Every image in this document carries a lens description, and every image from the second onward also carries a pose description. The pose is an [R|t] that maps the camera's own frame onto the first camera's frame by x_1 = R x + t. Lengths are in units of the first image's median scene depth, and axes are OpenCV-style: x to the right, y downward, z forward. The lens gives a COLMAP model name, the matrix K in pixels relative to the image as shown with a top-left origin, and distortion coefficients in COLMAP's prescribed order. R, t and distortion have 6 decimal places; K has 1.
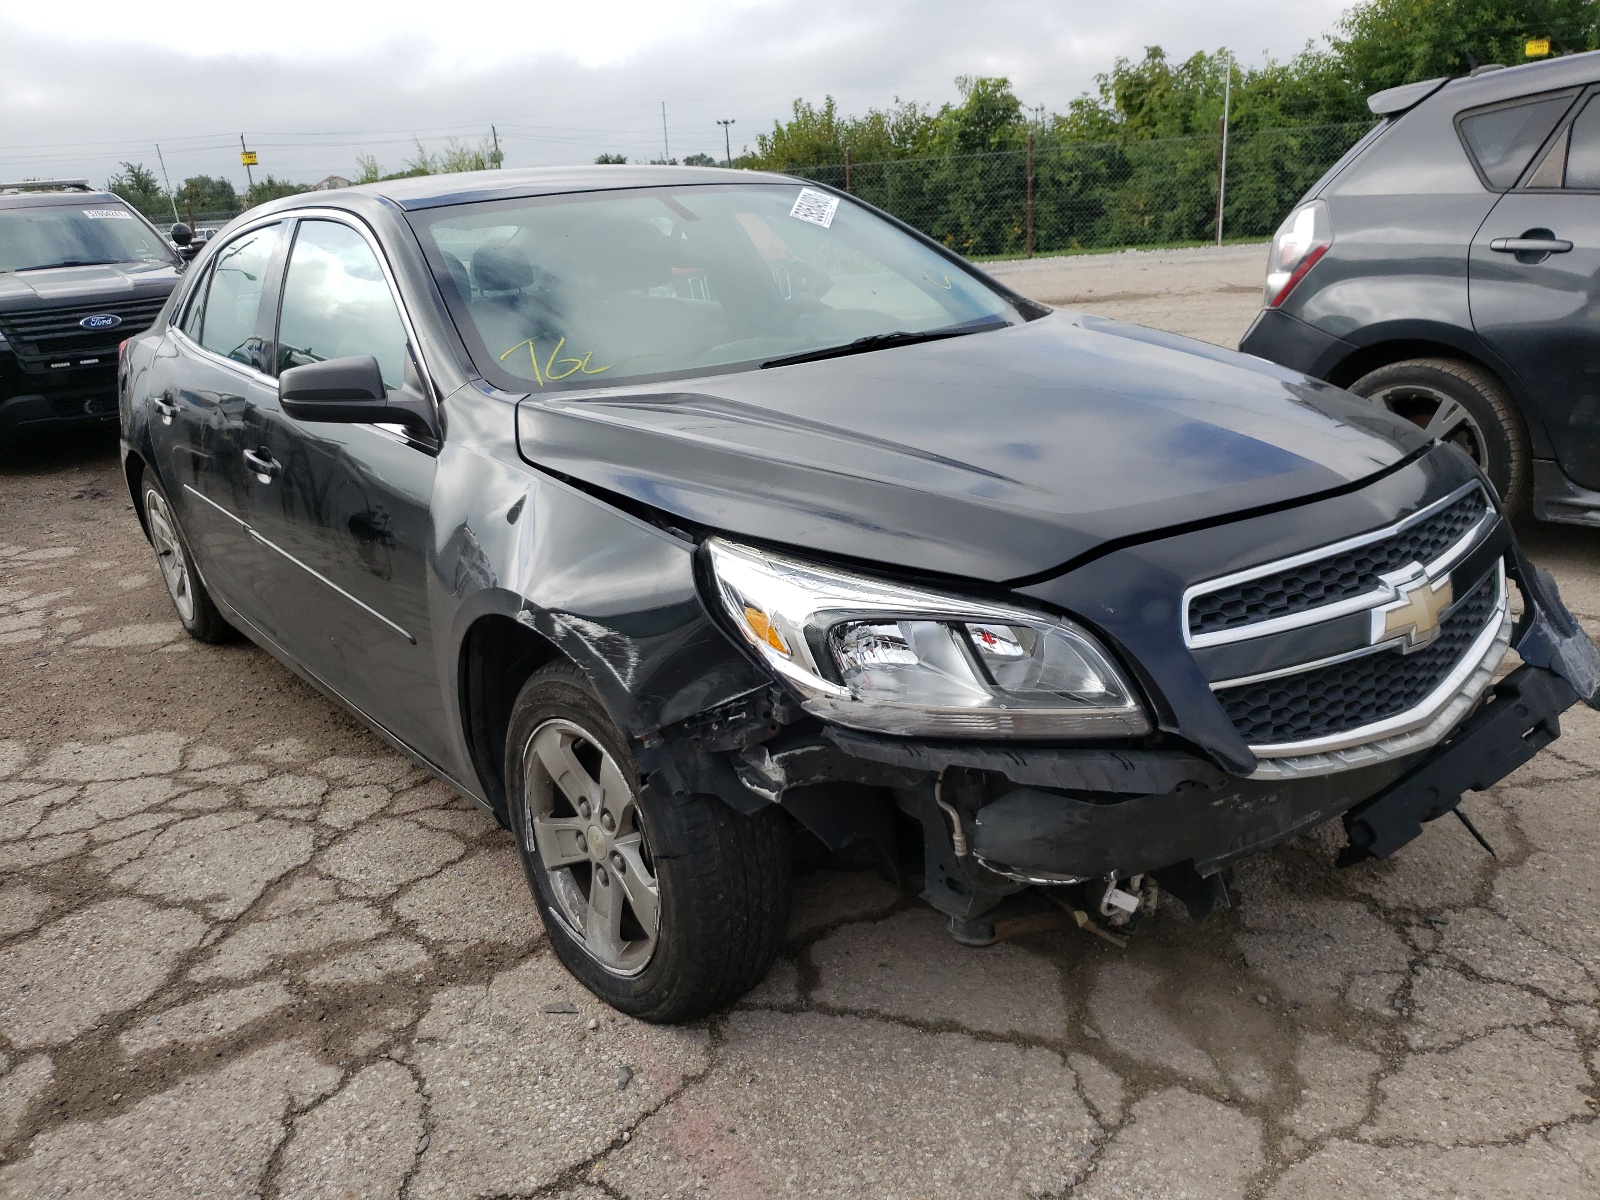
lens RADIAL K [[1296.8, 0, 808.1], [0, 1296.8, 596.4], [0, 0, 1]] dist [0.006860, 0.001335]
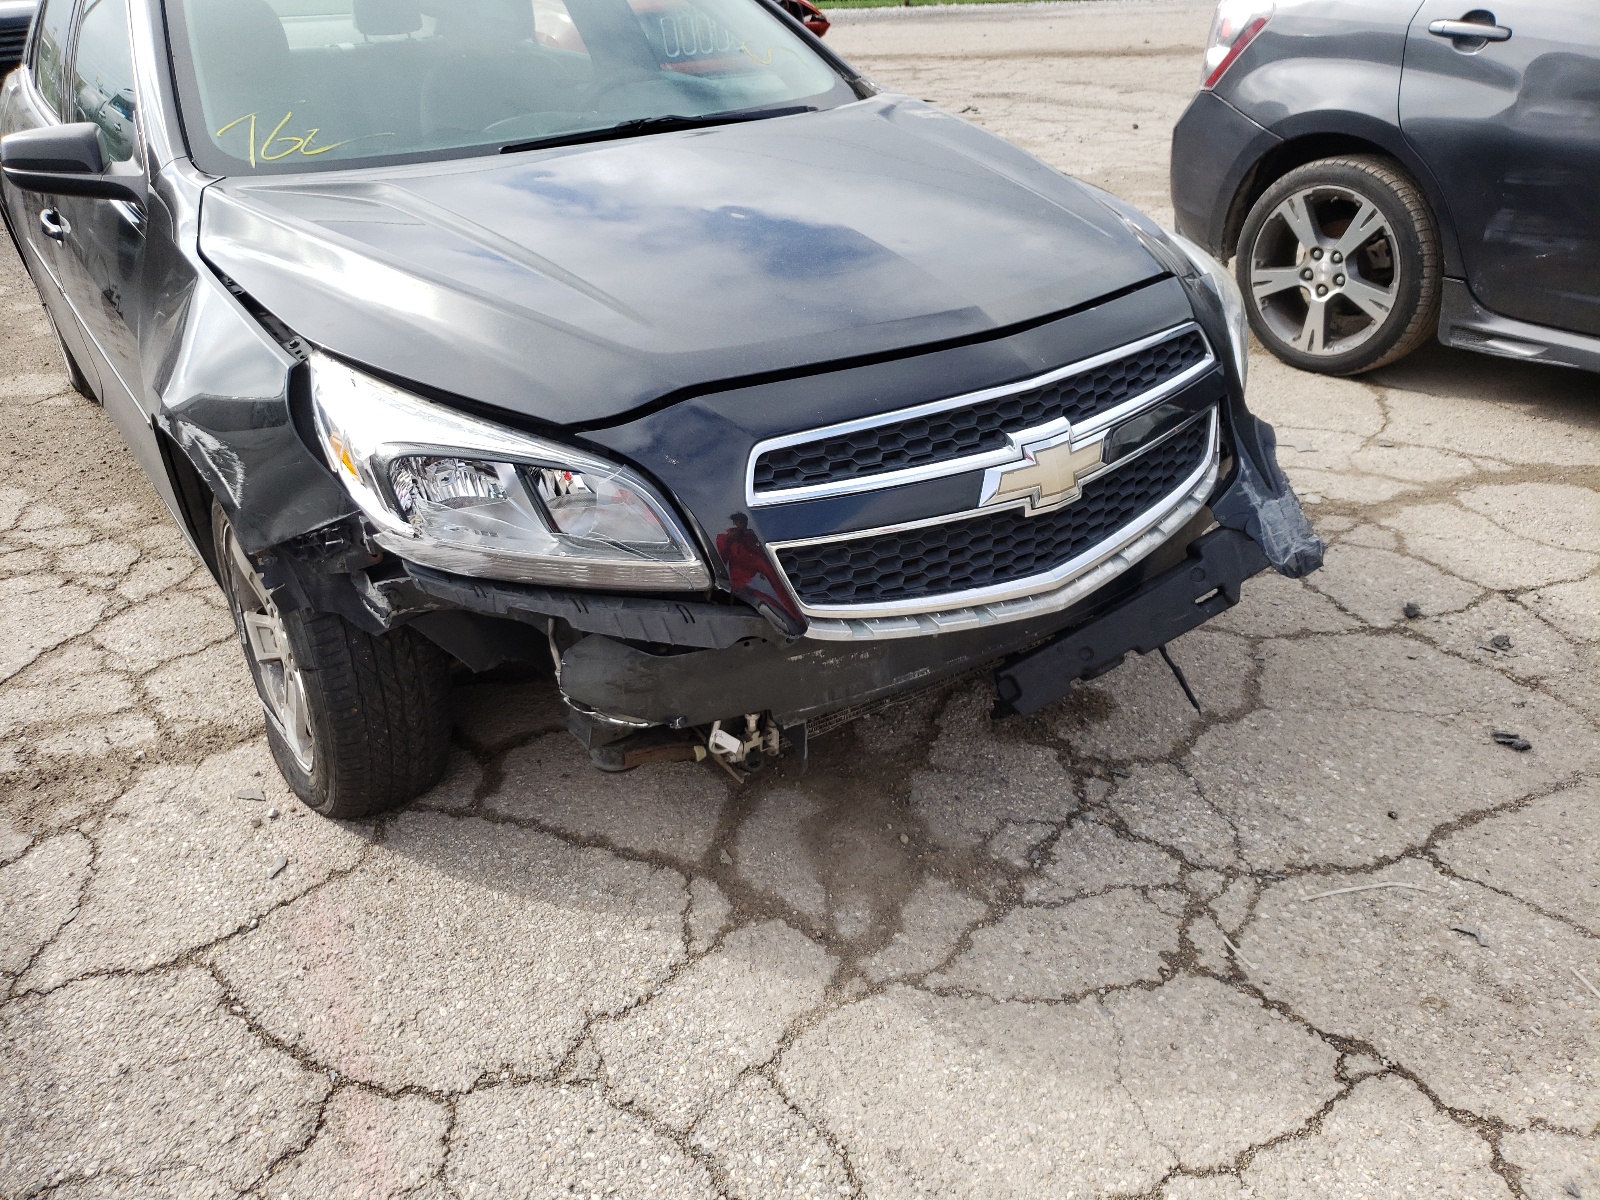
lens RADIAL K [[1288.3, 0, 795.2], [0, 1288.3, 601.4], [0, 0, 1]] dist [0.012890, 0.002889]
pose [[0.995898, 0.064096, -0.063863, 0.331167], [-0.050709, 0.979938, 0.192746, -0.064331], [0.074936, -0.188717, 0.979168, 0.045865]]
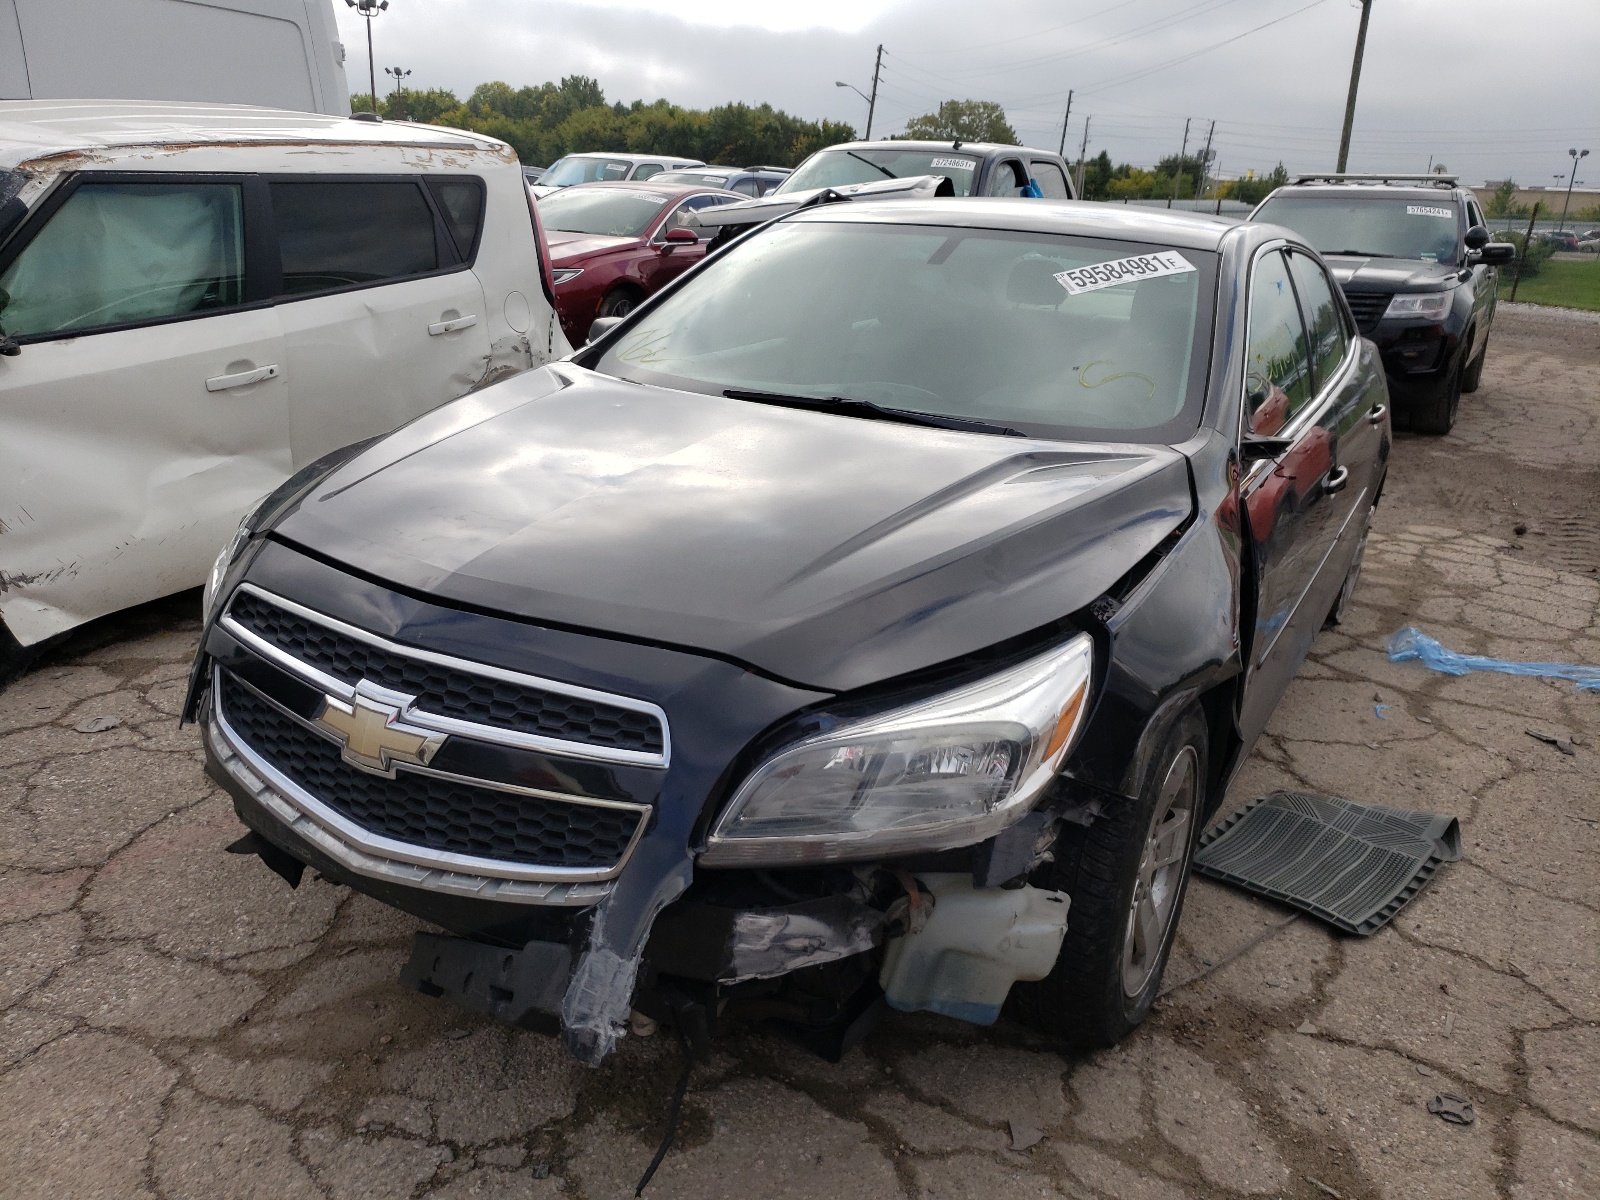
lens RADIAL K [[1288.3, 0, 786.4], [0, 1288.3, 603.7], [0, 0, 1]] dist [0.012890, 0.002889]
pose [[0.329160, 0.371261, -0.868227, 1.283566], [-0.351661, 0.901522, 0.252177, -0.397921], [0.876349, 0.222315, 0.427303, 0.796146]]
